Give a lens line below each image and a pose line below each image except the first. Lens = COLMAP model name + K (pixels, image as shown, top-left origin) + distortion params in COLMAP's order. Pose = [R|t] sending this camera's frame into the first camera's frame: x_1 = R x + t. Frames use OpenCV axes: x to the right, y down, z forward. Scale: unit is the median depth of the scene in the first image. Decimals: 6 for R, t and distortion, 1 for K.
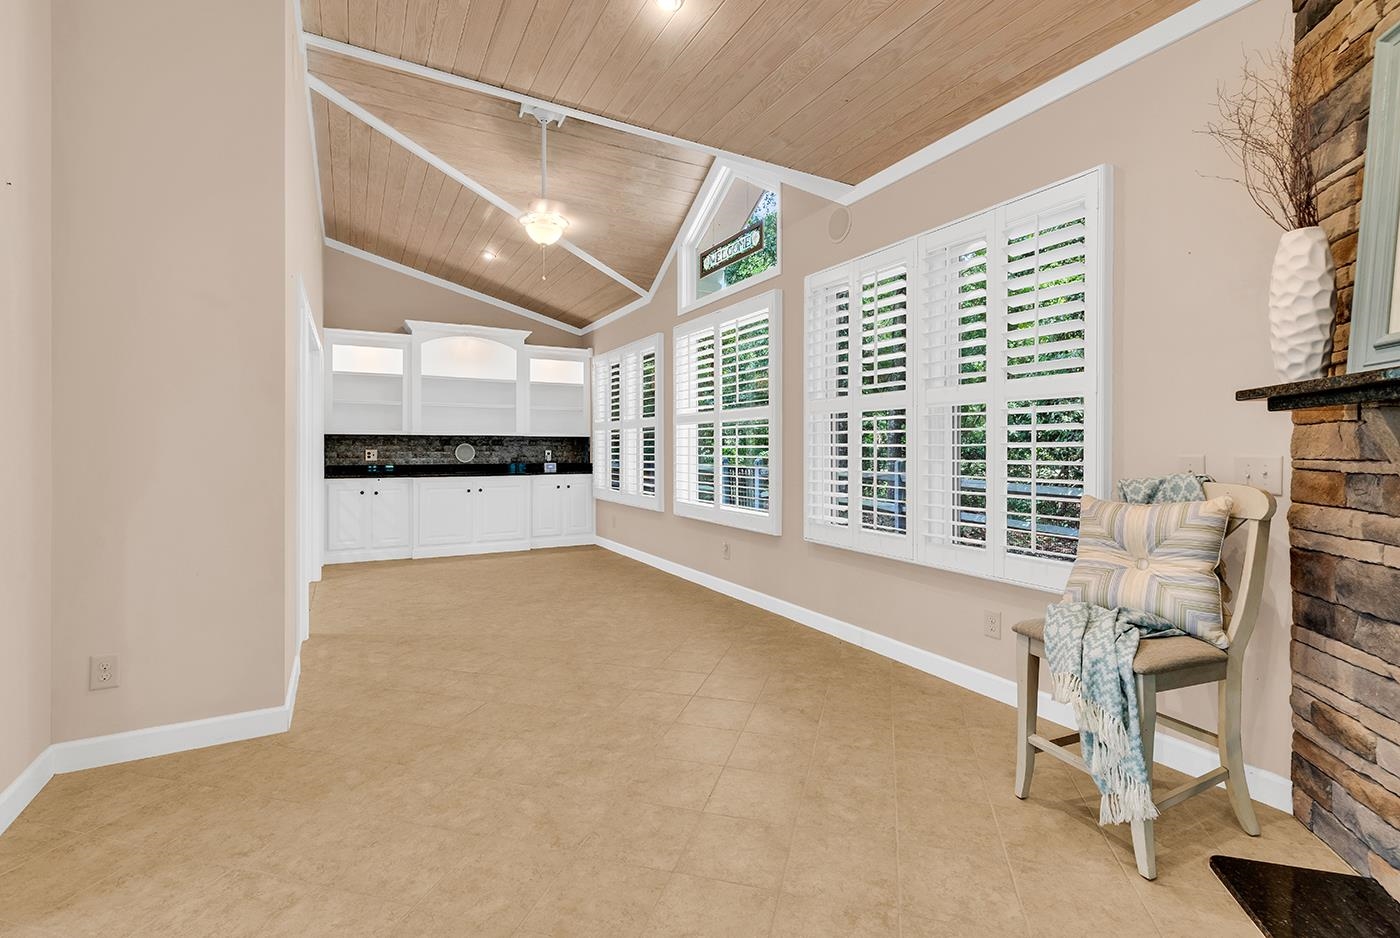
lens RADIAL K [[633.5, 0, 701.5], [0, 633.5, 449.2], [0, 0, 1]] dist [0.004985, -0.000267]
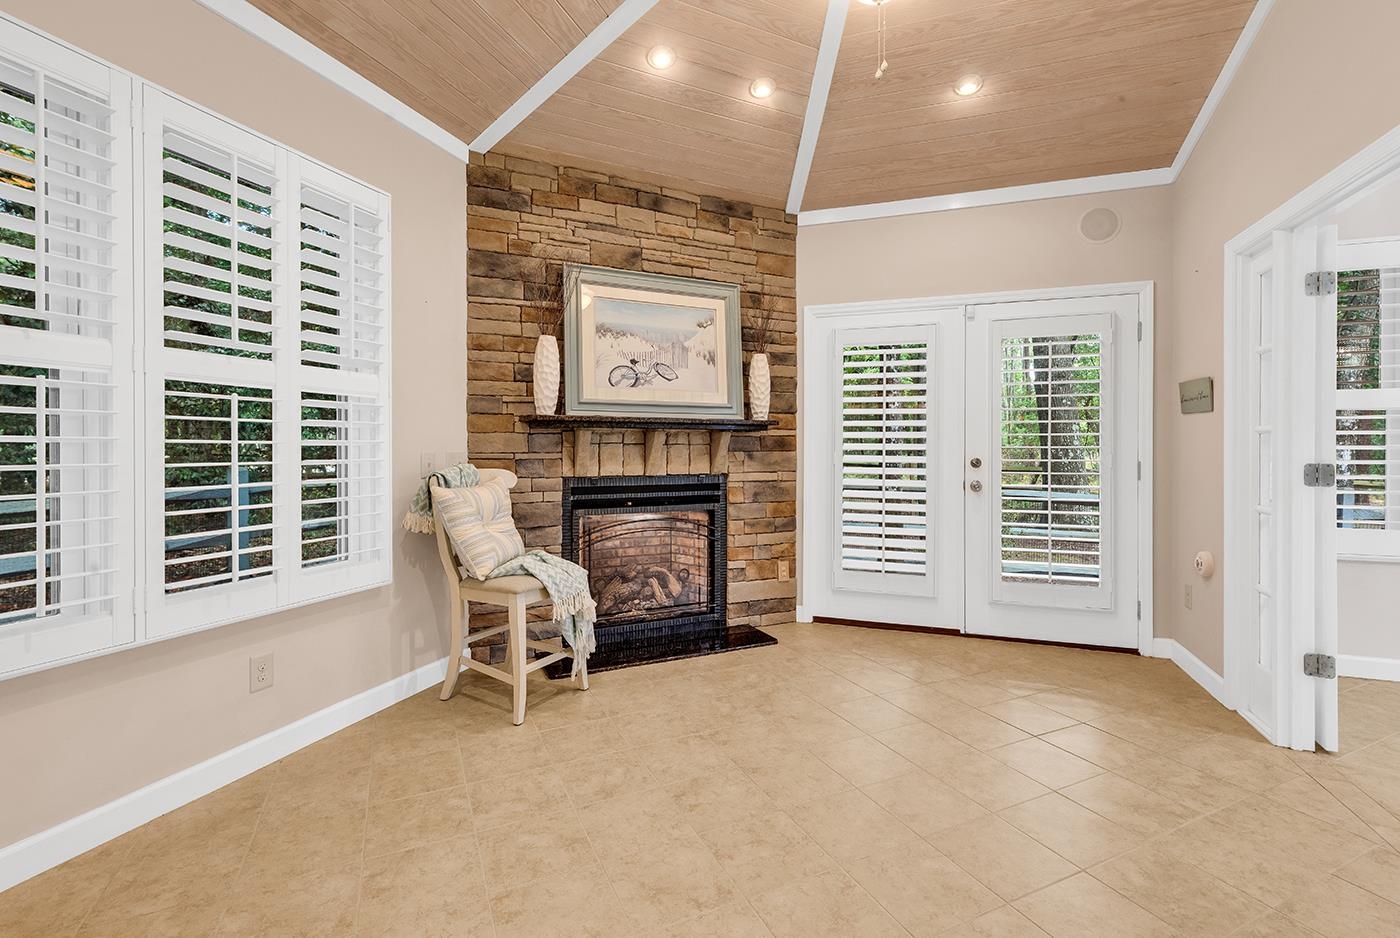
lens RADIAL K [[633.5, 0, 701.5], [0, 633.5, 449.2], [0, 0, 1]] dist [0.004985, -0.000267]
pose [[-0.654423, -0.003617, 0.756120, -0.553056], [0.003401, 0.999964, 0.007727, -0.004165], [-0.756121, 0.007629, -0.654387, 1.249904]]
